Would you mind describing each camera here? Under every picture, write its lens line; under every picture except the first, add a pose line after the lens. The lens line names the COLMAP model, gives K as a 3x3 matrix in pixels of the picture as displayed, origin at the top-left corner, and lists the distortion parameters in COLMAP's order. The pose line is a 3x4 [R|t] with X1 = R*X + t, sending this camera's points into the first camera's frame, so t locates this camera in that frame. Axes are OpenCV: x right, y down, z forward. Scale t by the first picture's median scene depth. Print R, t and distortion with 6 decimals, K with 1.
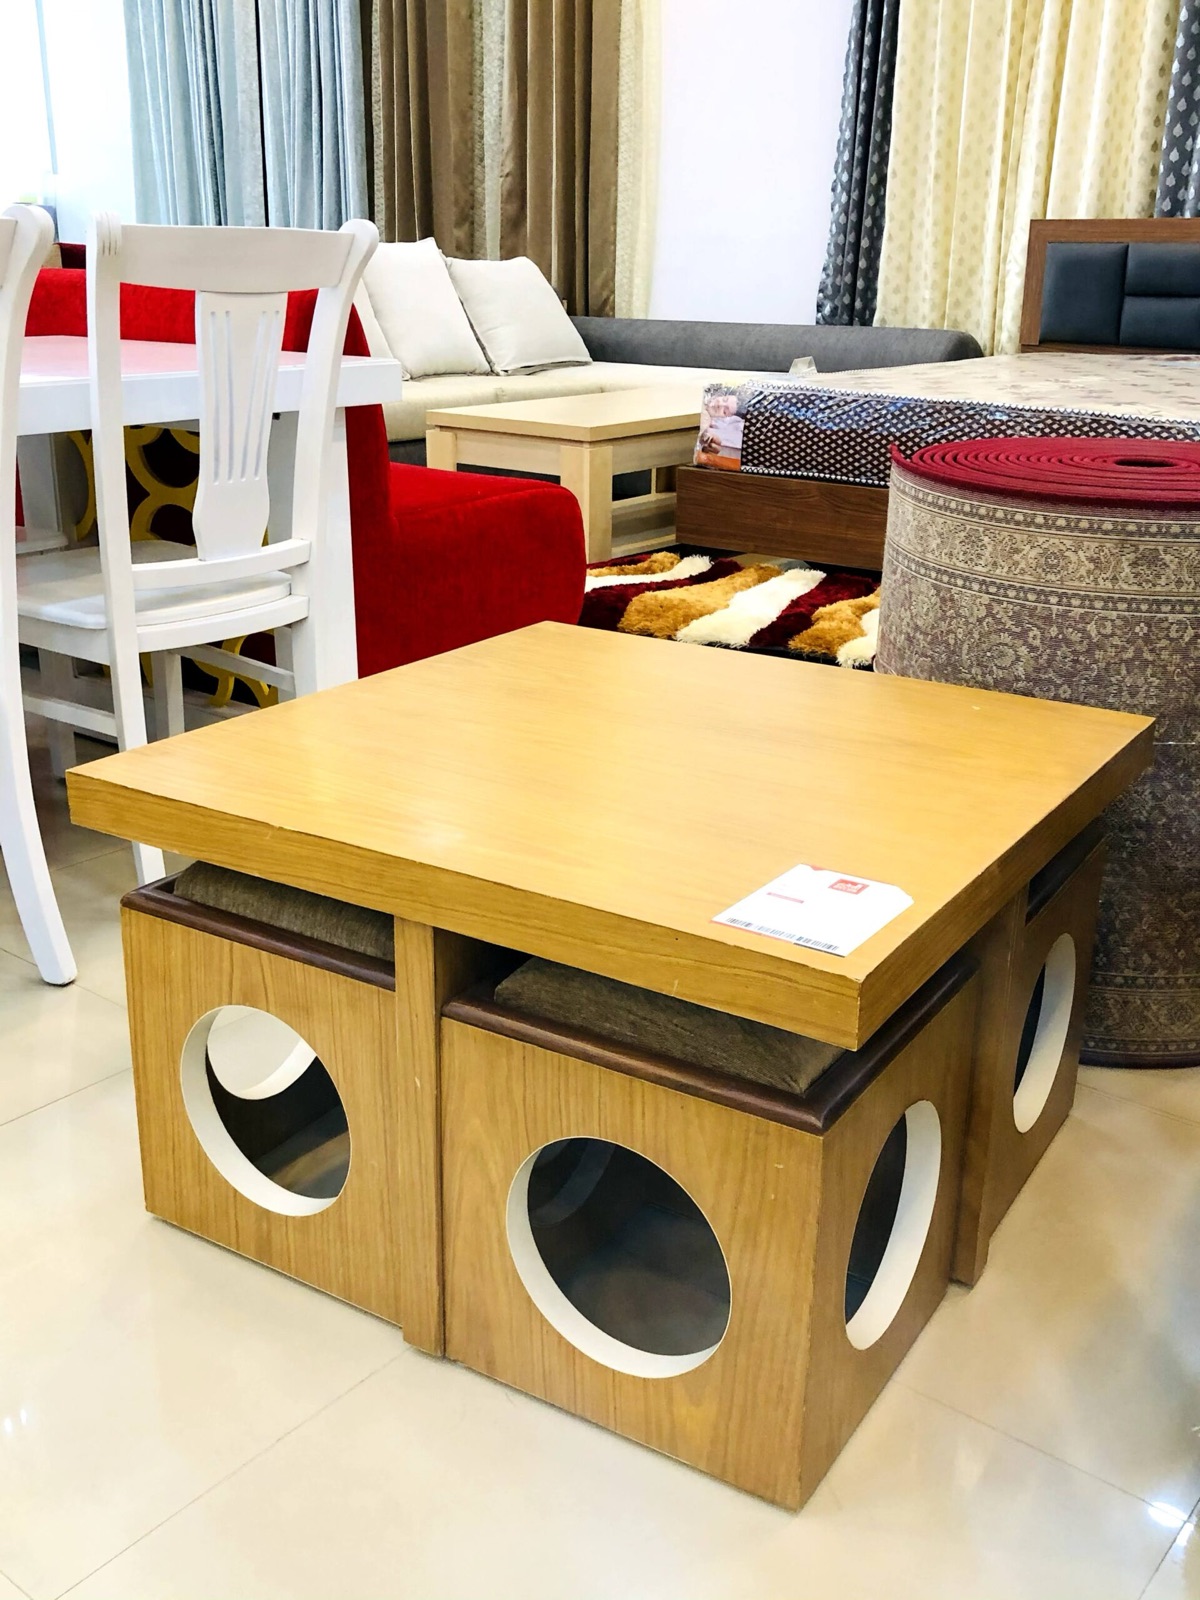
lens RADIAL K [[1593.2, 0, 597.9], [0, 1593.2, 804.6], [0, 0, 1]] dist [0.007049, 0.000000]
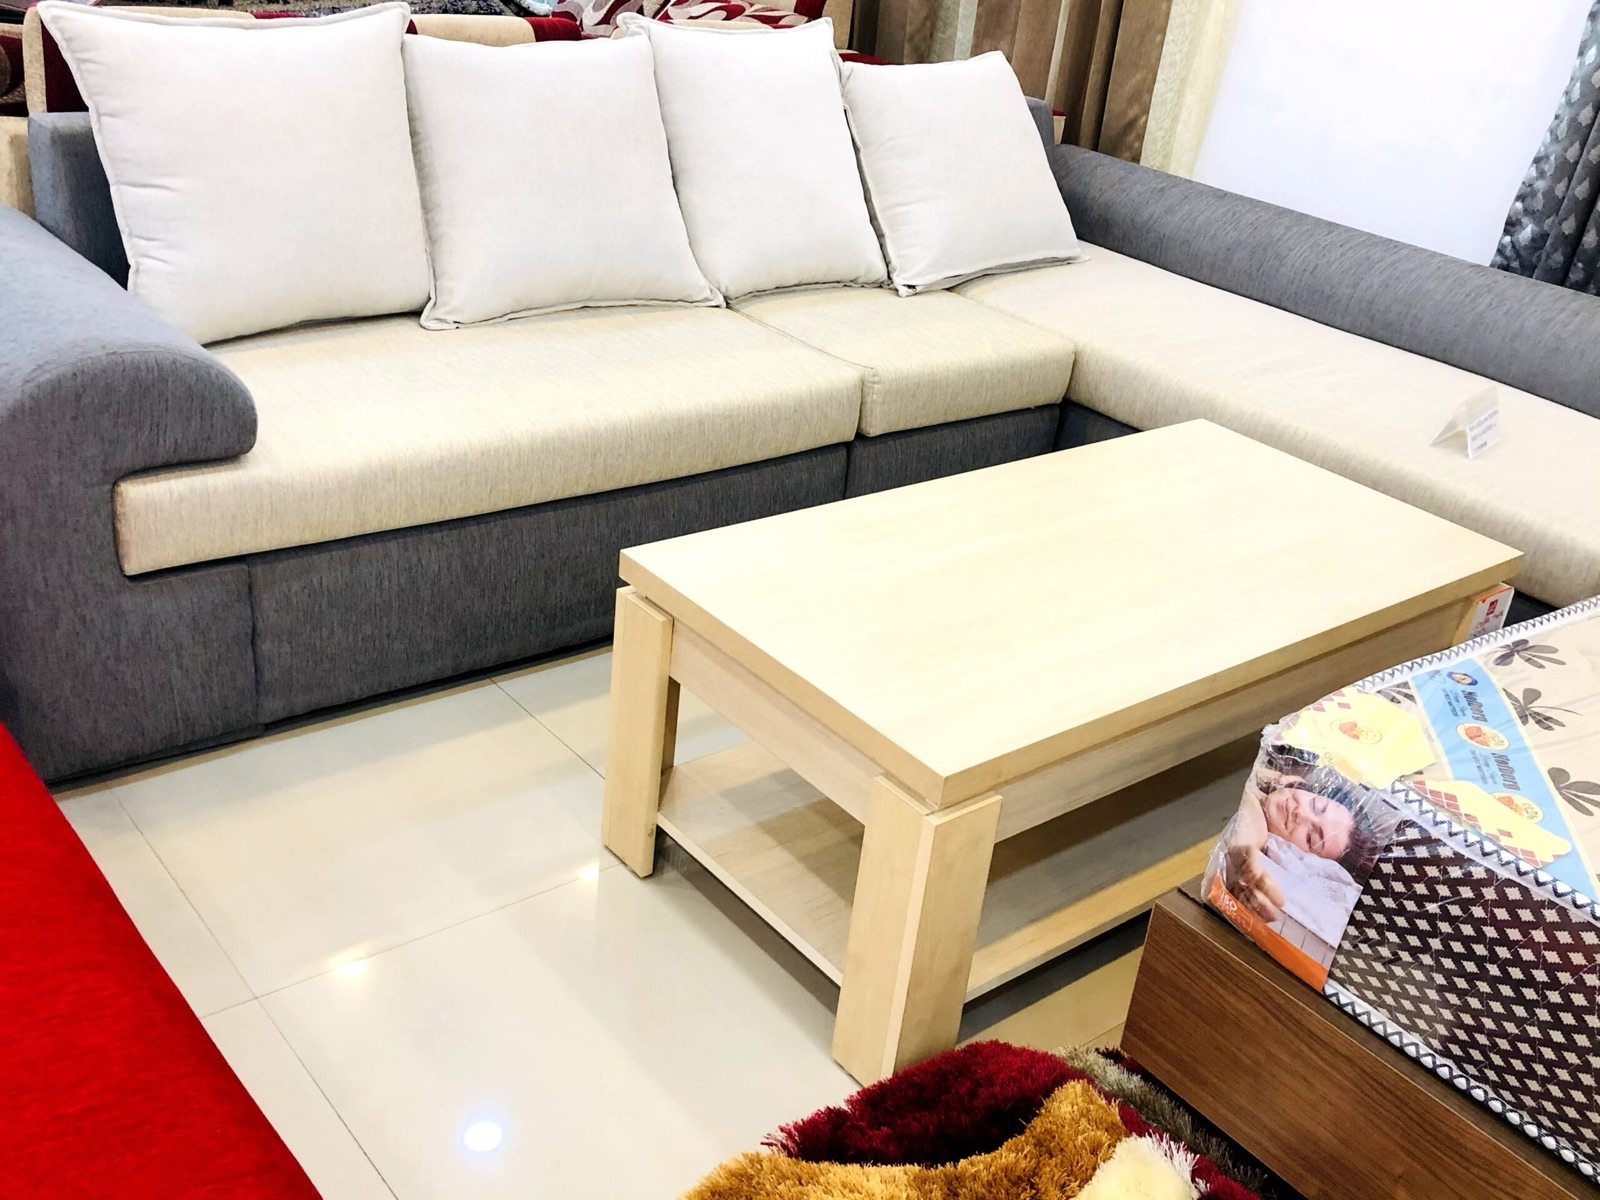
lens RADIAL K [[1593.2, 0, 814.1], [0, 1593.2, 601.1], [0, 0, 1]] dist [0.007049, 0.000000]
pose [[0.972918, 0.182837, -0.141428, 0.007790], [-0.166381, 0.978656, 0.120625, -0.232847], [0.160464, -0.093827, 0.982572, 0.450890]]
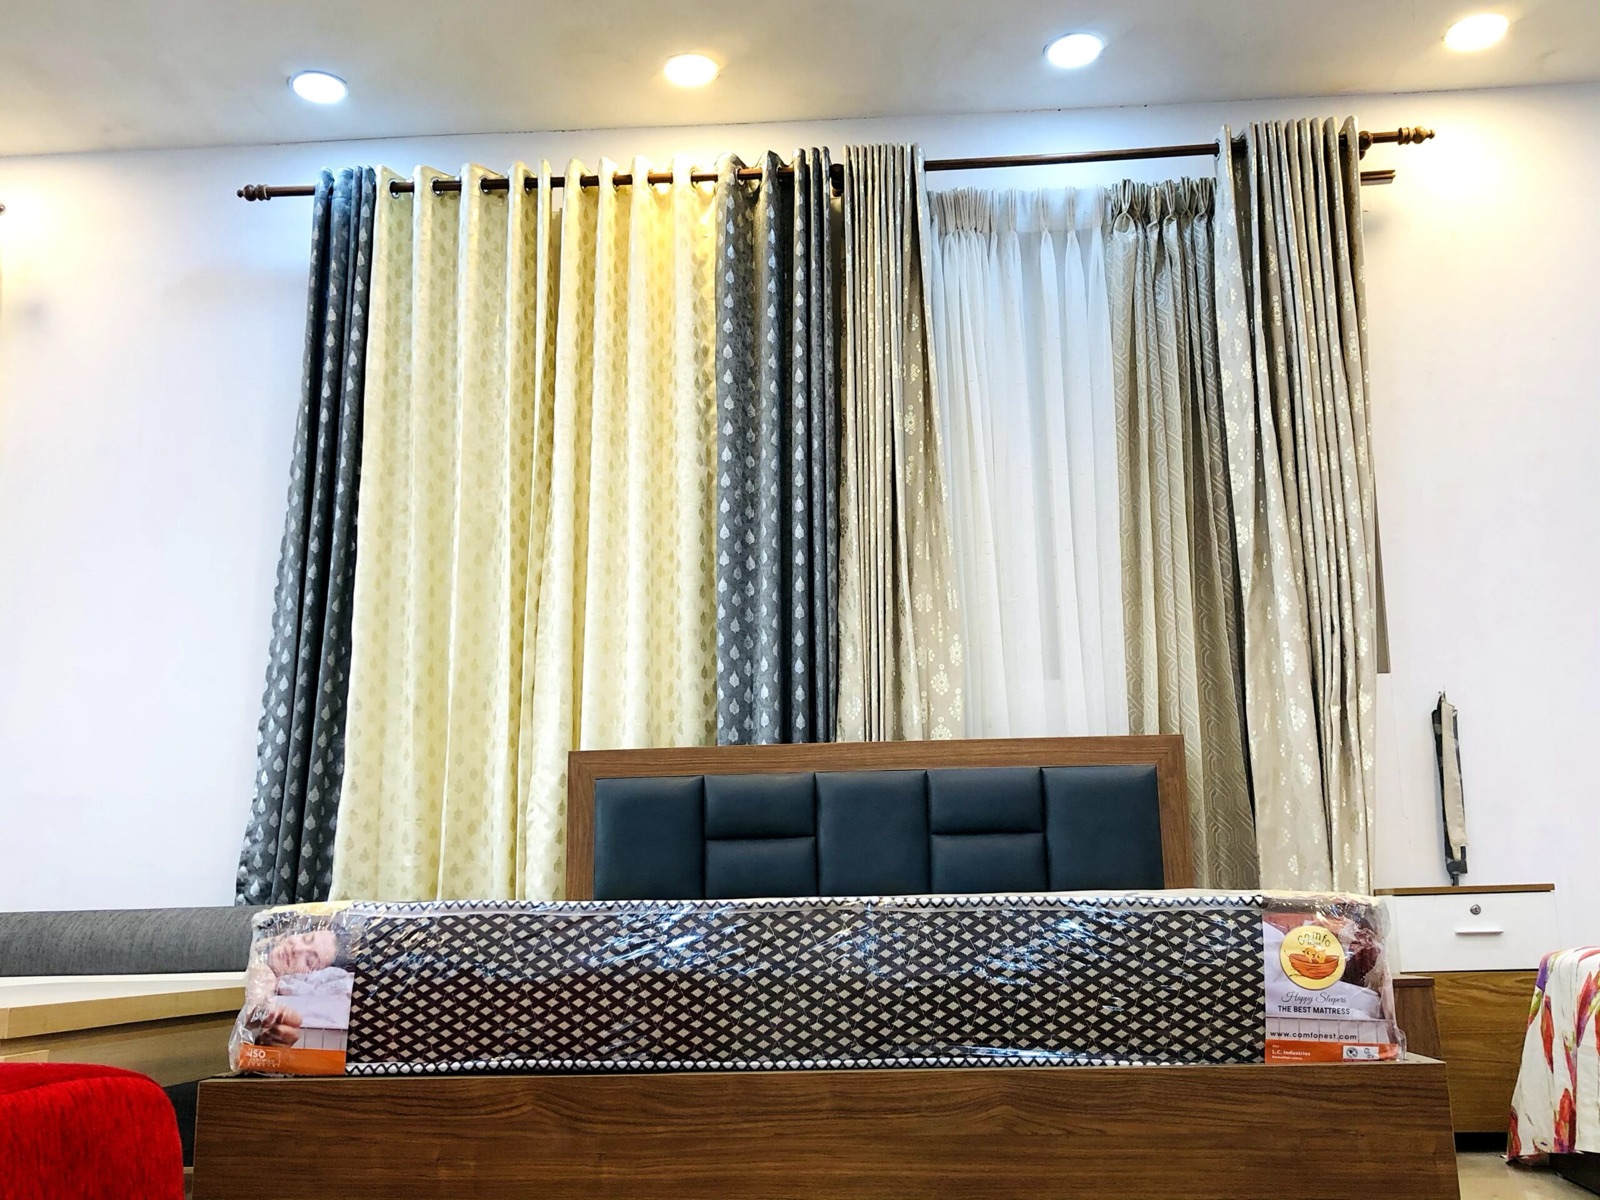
lens RADIAL K [[1593.2, 0, 817.6], [0, 1593.2, 600.0], [0, 0, 1]] dist [0.007049, 0.000000]
pose [[0.822469, 0.093314, 0.561103, -0.061327], [0.211621, 0.865442, -0.454122, -0.056278], [-0.527978, 0.492243, 0.692052, 0.357549]]
